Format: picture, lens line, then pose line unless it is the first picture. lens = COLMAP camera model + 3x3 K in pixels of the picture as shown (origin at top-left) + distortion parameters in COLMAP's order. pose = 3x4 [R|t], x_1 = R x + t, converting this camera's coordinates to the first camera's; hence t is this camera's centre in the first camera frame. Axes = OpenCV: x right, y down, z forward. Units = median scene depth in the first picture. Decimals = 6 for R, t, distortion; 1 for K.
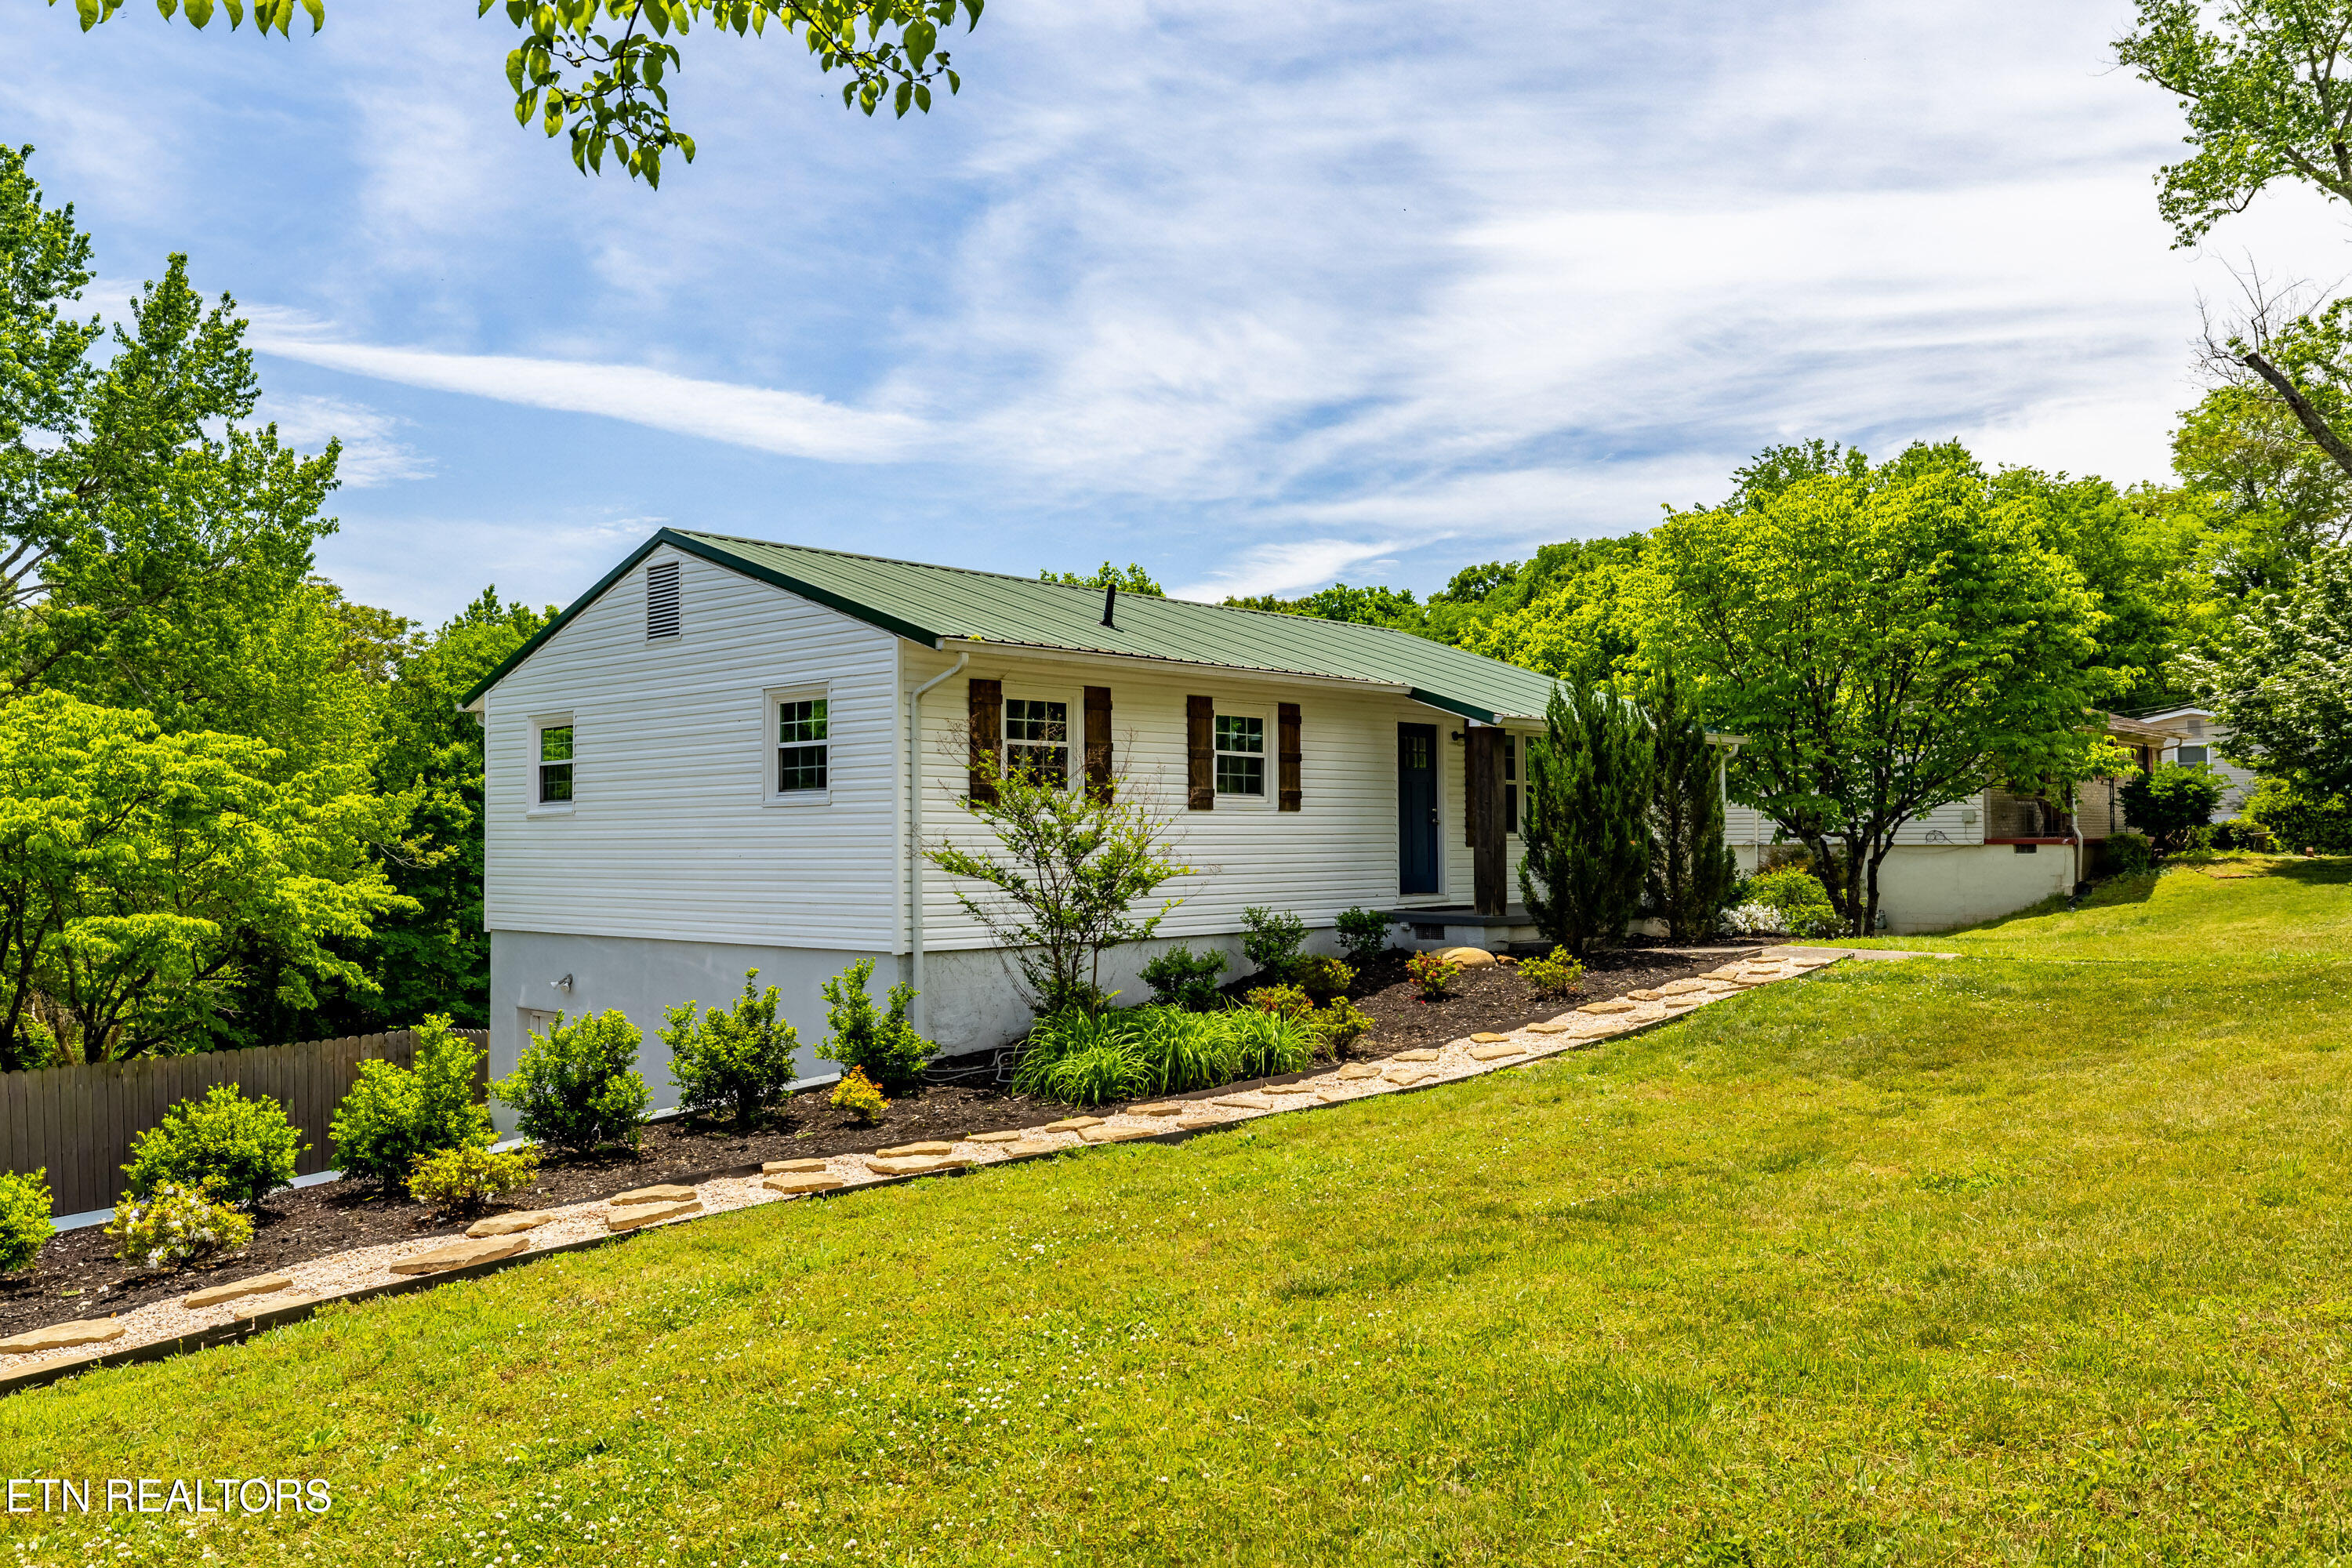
lens RADIAL K [[1780.1, 0, 1176.0], [0, 1780.1, 784.0], [0, 0, 1]] dist [-0.001485, -0.004674]
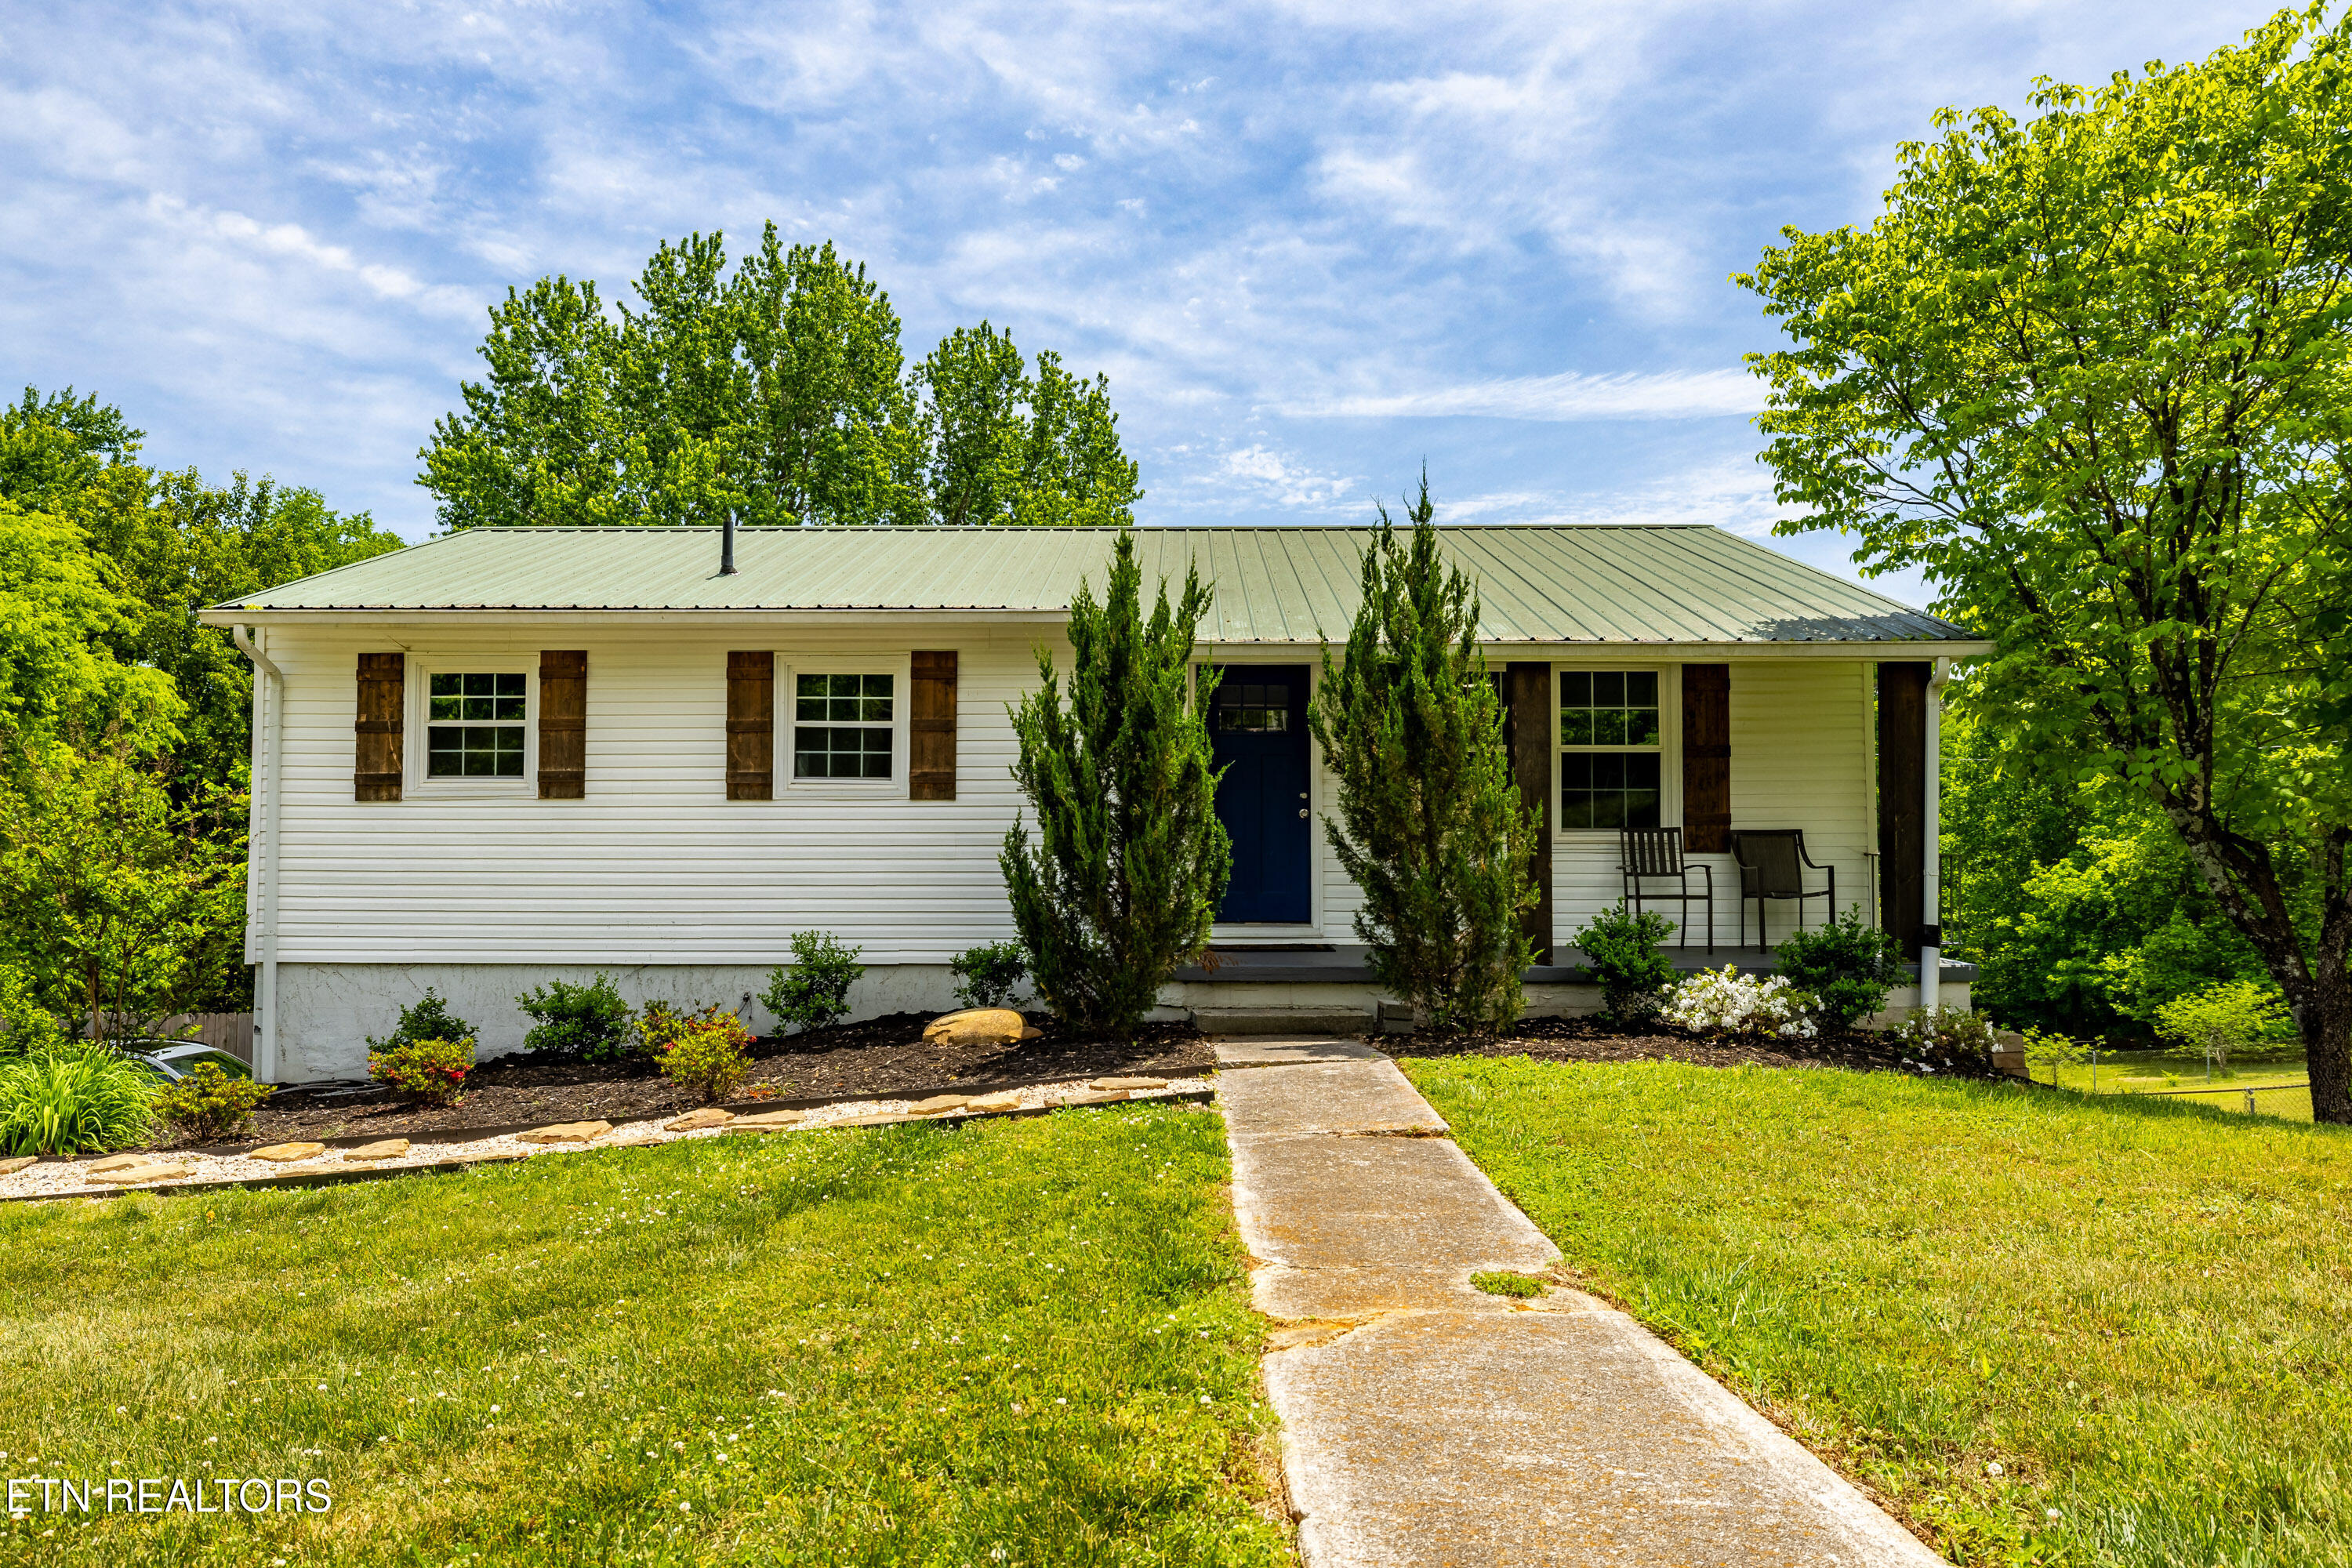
lens RADIAL K [[1657.9, 0, 1176.0], [0, 1657.9, 784.0], [0, 0, 1]] dist [0.003550, 0.000707]
pose [[0.668620, -0.023230, -0.743241, 0.636505], [0.019954, 0.999713, -0.013295, 0.019780], [0.743336, -0.005941, 0.668892, 0.630544]]
